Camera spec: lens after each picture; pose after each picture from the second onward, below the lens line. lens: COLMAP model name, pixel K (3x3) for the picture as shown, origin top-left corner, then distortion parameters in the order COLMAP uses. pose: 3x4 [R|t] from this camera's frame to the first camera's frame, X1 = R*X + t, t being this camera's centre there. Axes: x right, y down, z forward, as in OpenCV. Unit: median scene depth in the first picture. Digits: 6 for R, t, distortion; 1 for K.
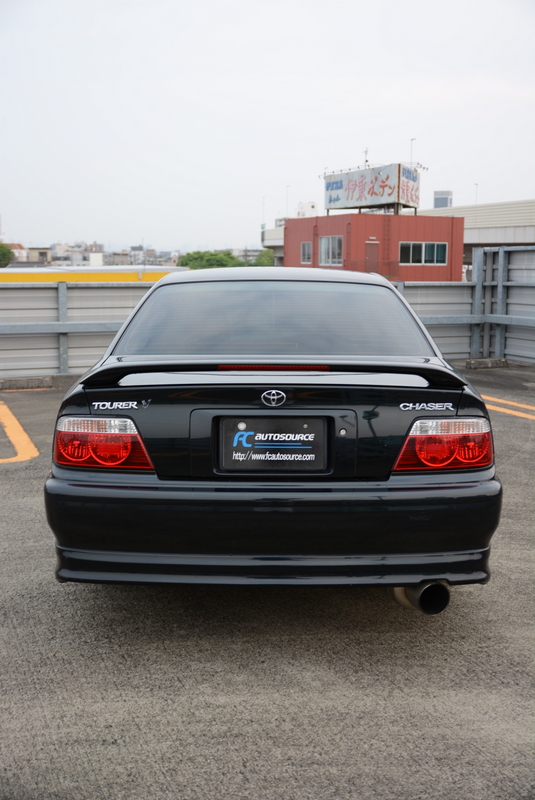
lens RADIAL K [[874.1, 0, 267.5], [0, 874.1, 400.0], [0, 0, 1]] dist [-0.007500, -0.019093]
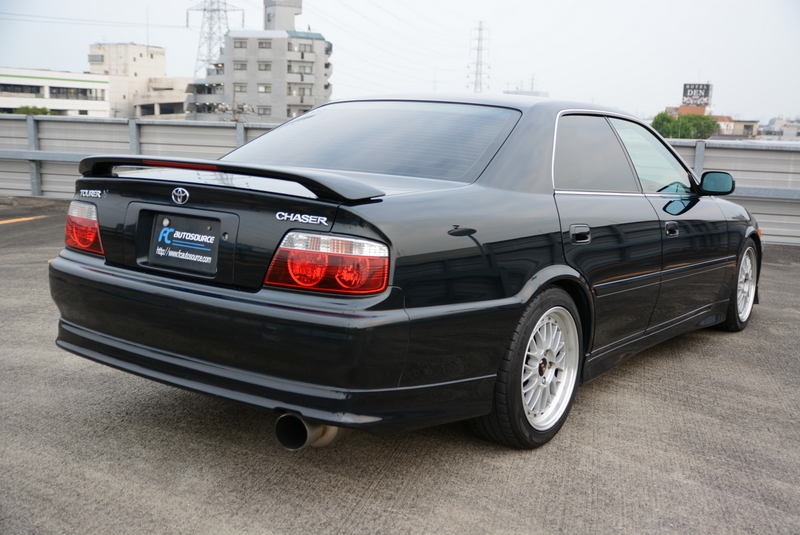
lens RADIAL K [[886.3, 0, 424.7], [0, 886.3, 264.1], [0, 0, 1]] dist [0.006280, -0.031763]
pose [[0.824993, 0.113171, -0.553696, 0.797332], [-0.119516, 0.992523, 0.024789, 0.016525], [0.552361, 0.045725, 0.832350, 0.307457]]
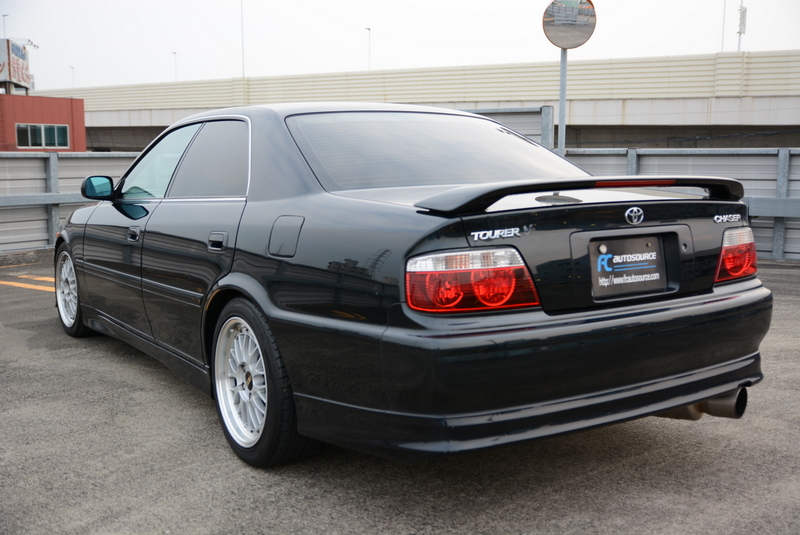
lens RADIAL K [[874.1, 0, 392.4], [0, 874.1, 270.5], [0, 0, 1]] dist [-0.007500, -0.019093]
pose [[0.834164, -0.077723, 0.546012, -0.720665], [0.086682, 0.996192, 0.009377, 0.024589], [-0.544662, 0.039507, 0.837725, 0.347841]]
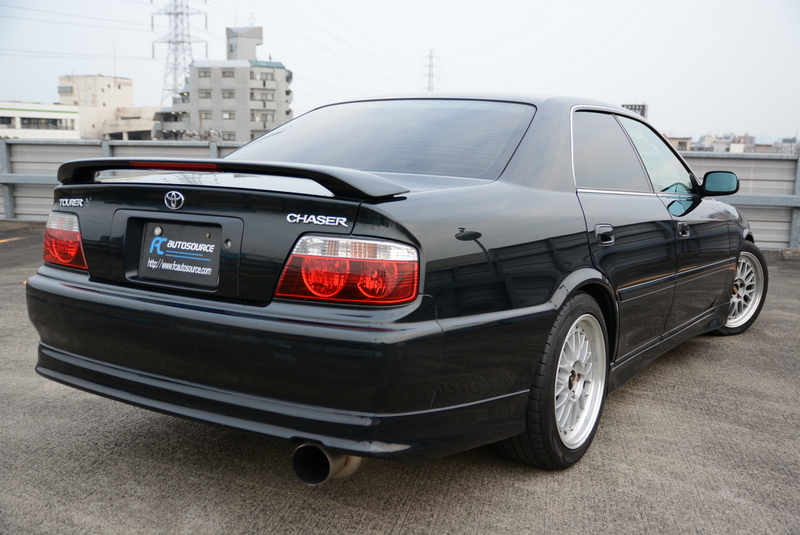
lens RADIAL K [[838.4, 0, 408.7], [0, 838.4, 268.1], [0, 0, 1]] dist [-0.017619, 0.034093]
pose [[0.844498, 0.083091, -0.529074, 0.655901], [-0.093170, 0.995621, 0.007646, 0.037314], [0.527392, 0.042837, 0.848541, 0.398631]]
